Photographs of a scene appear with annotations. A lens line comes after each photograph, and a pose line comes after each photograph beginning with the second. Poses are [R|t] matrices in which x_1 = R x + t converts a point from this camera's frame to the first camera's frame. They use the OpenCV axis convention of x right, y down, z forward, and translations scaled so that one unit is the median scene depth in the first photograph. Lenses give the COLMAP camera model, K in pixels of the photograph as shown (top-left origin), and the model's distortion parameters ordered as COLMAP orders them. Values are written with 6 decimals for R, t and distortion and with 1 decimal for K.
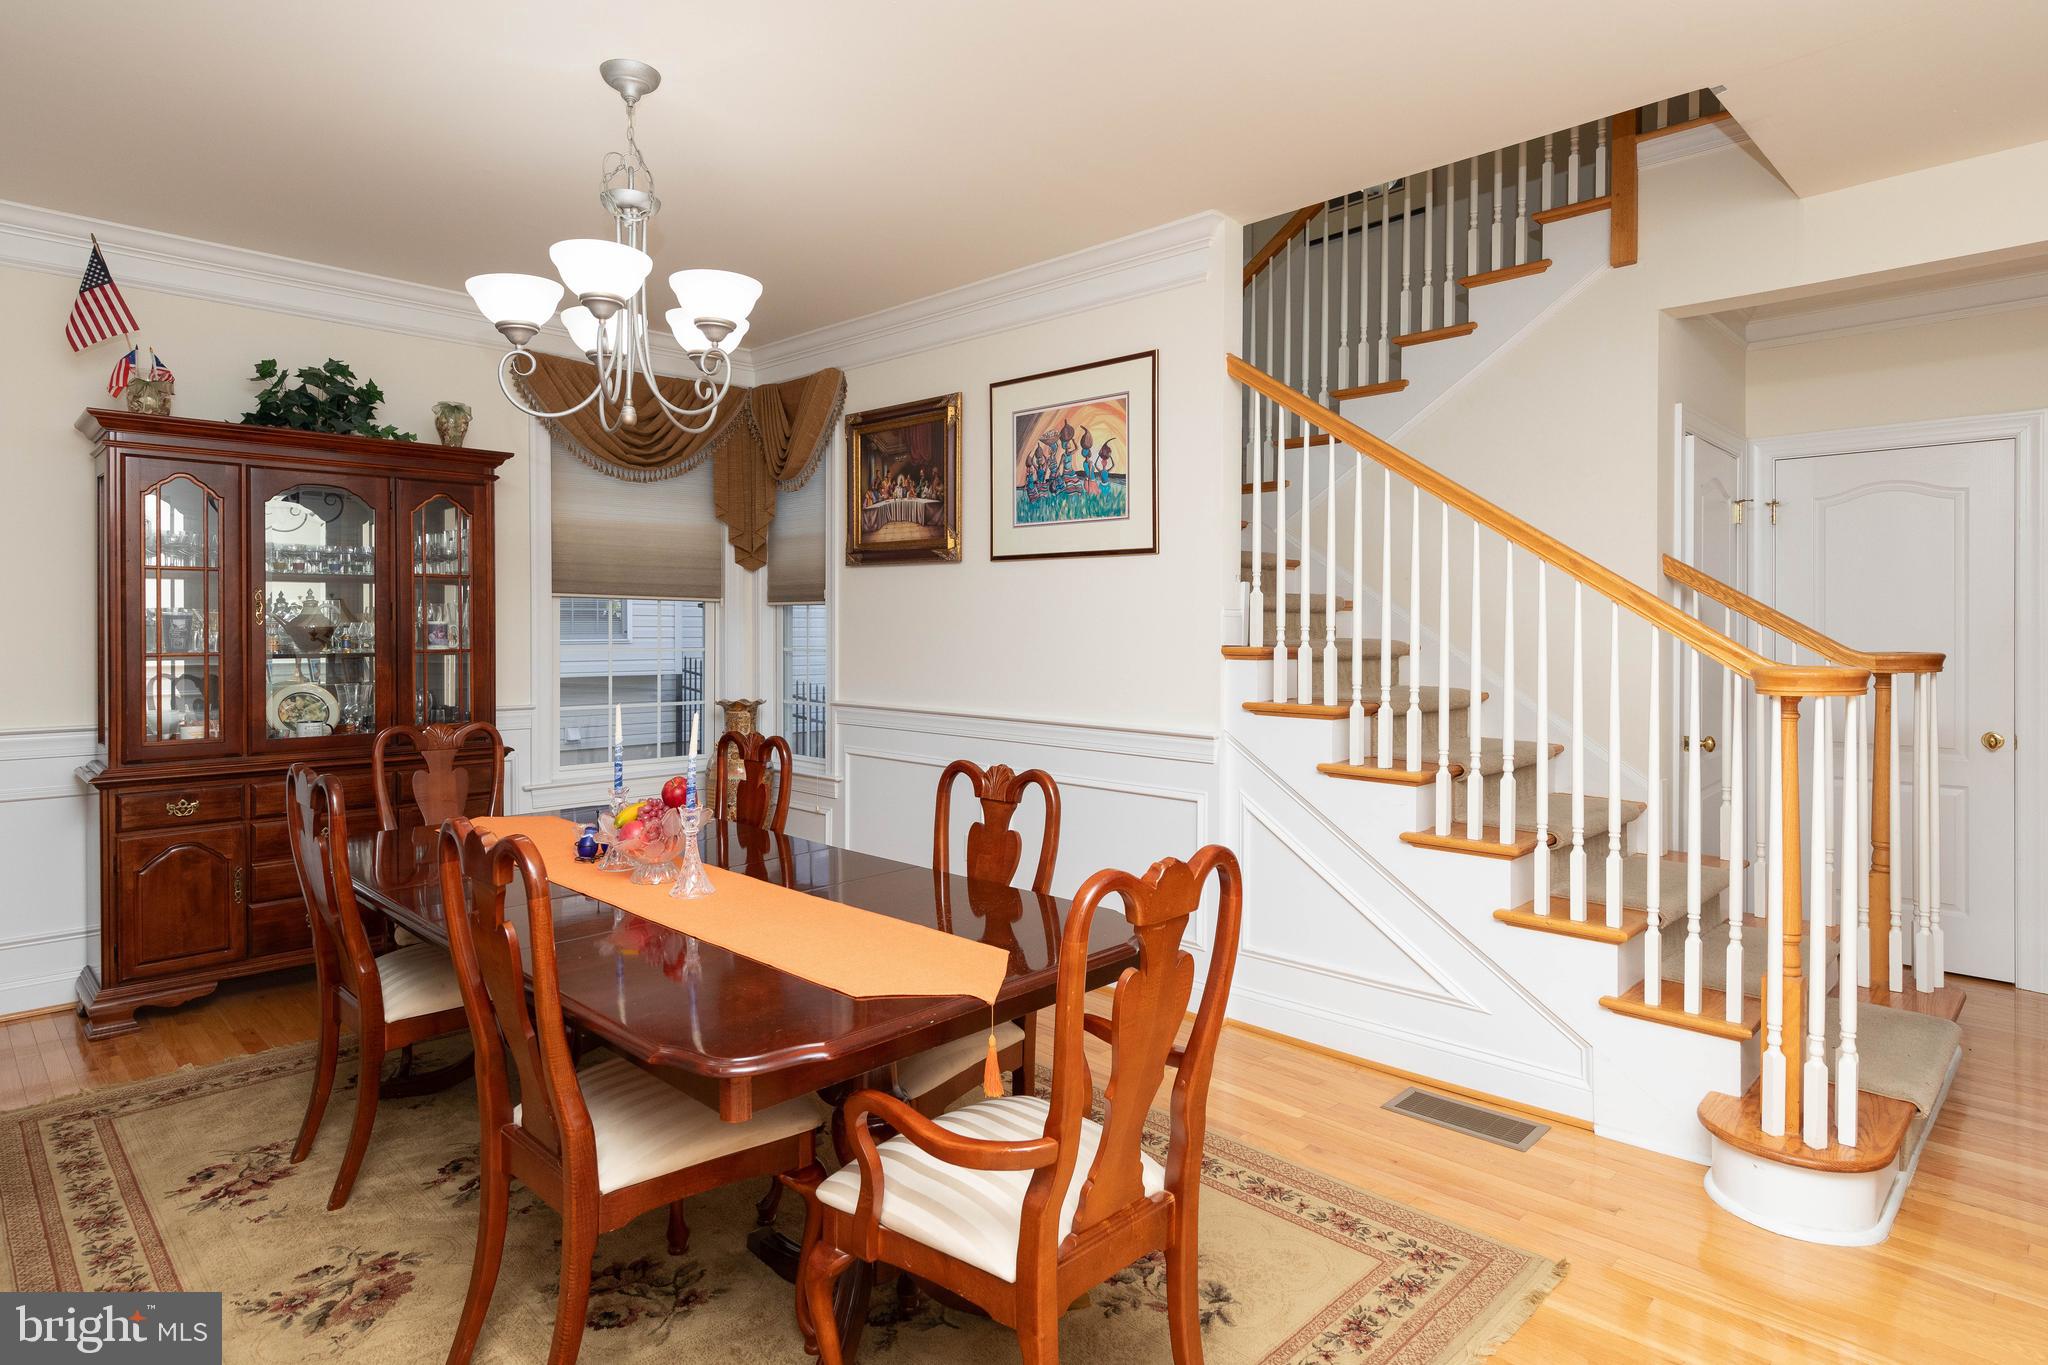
lens RADIAL K [[1117.5, 0, 1032.1], [0, 1117.5, 638.8], [0, 0, 1]] dist [0.001472, 0.000045]
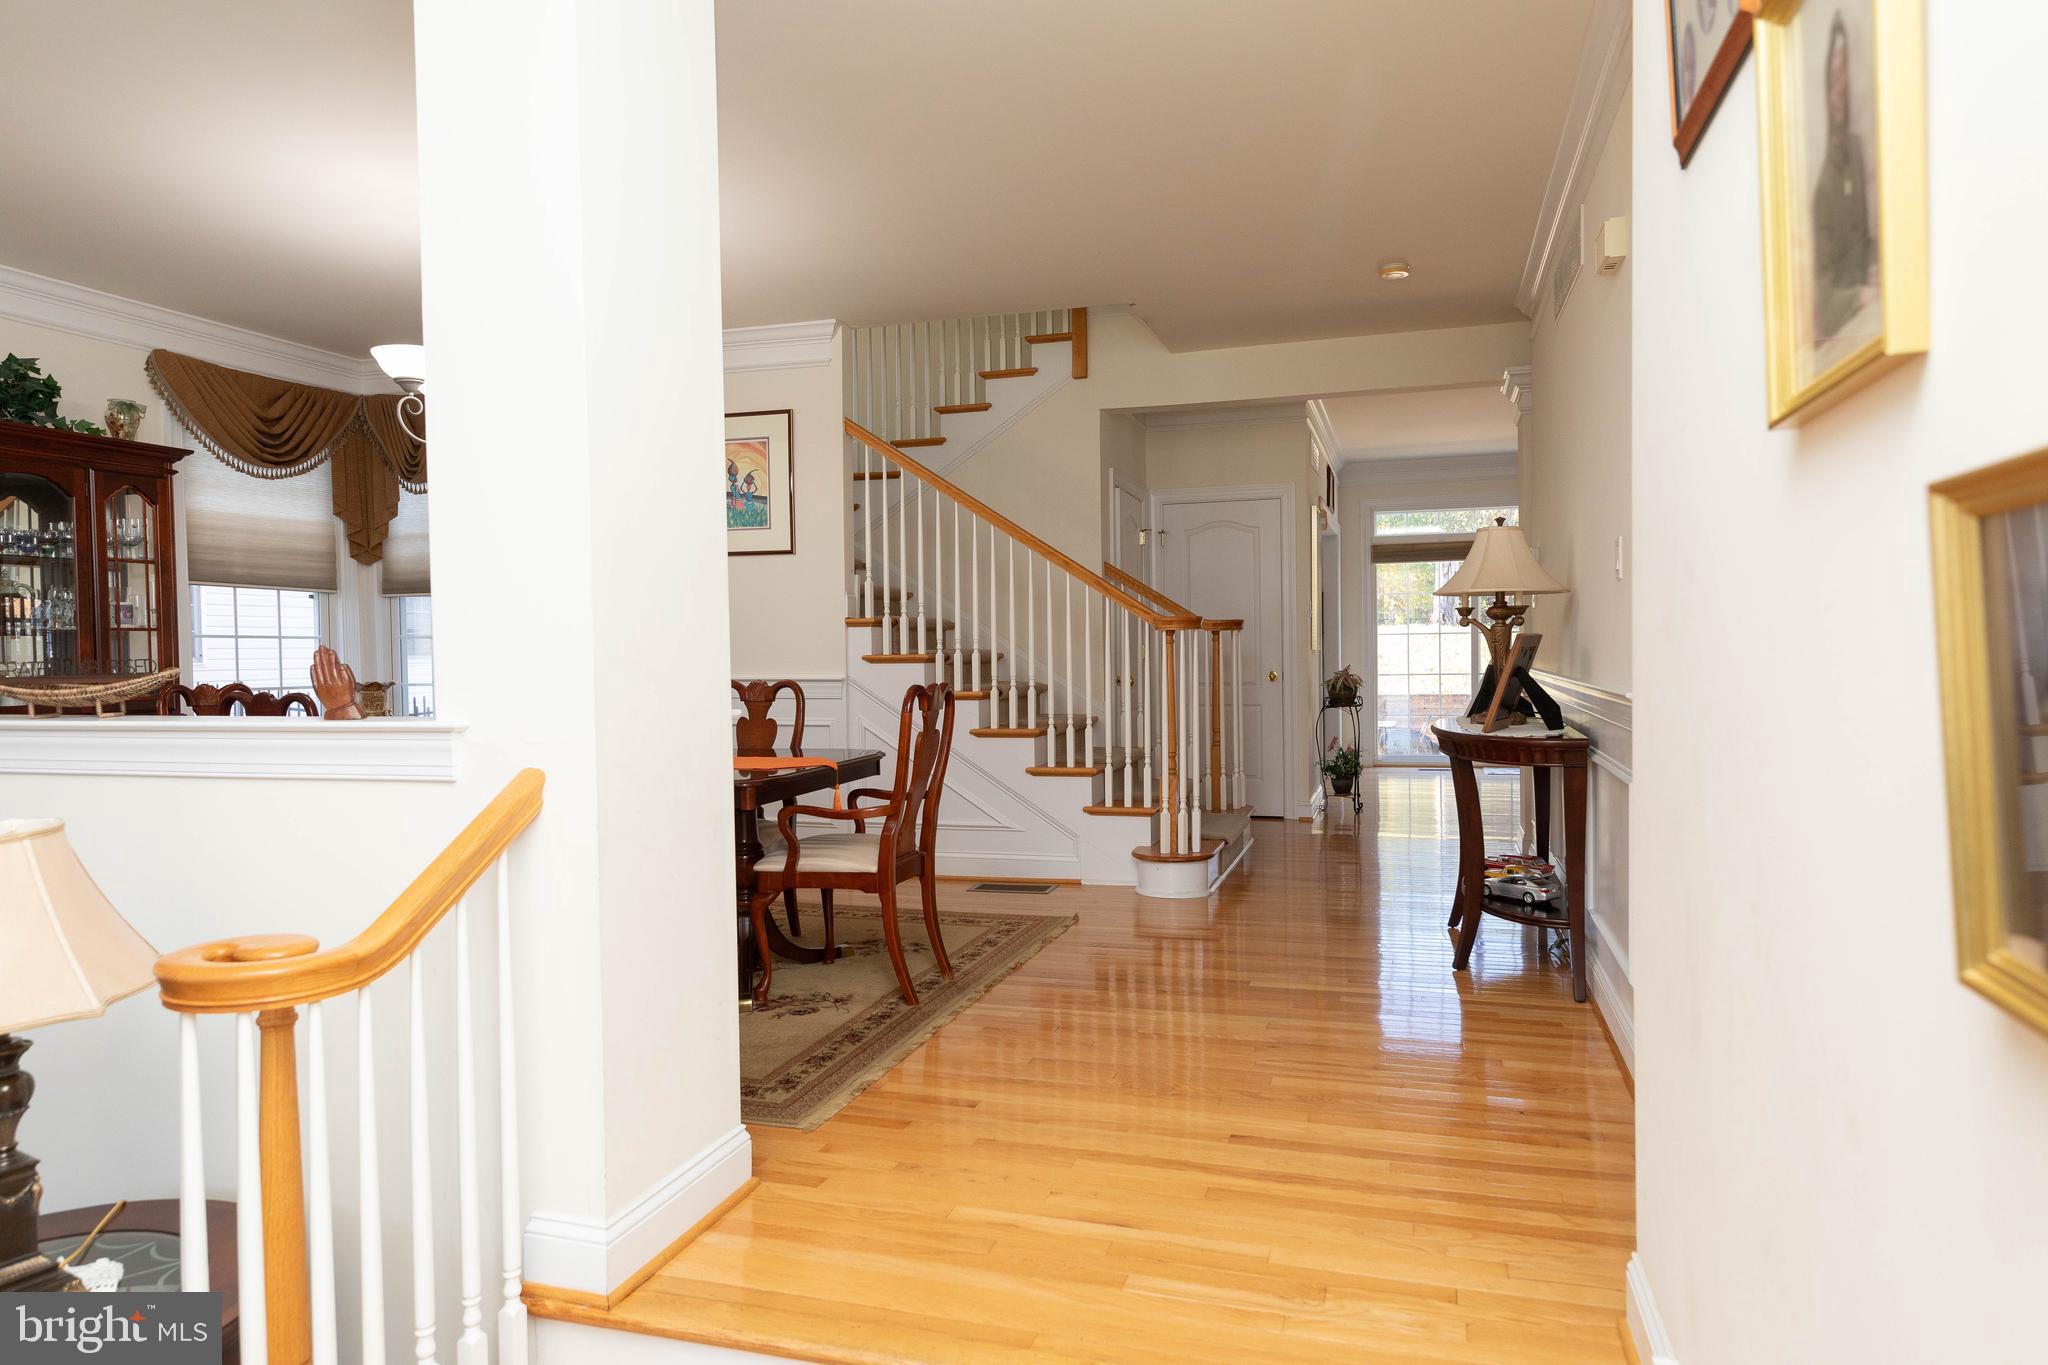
lens RADIAL K [[1252.1, 0, 1024.0], [0, 1252.1, 682.5], [0, 0, 1]] dist [-0.004140, 0.033654]
pose [[0.890976, -0.024529, 0.453388, -0.338616], [0.018624, 0.999674, 0.017484, 0.061332], [-0.453669, -0.007134, 0.891142, -0.522243]]
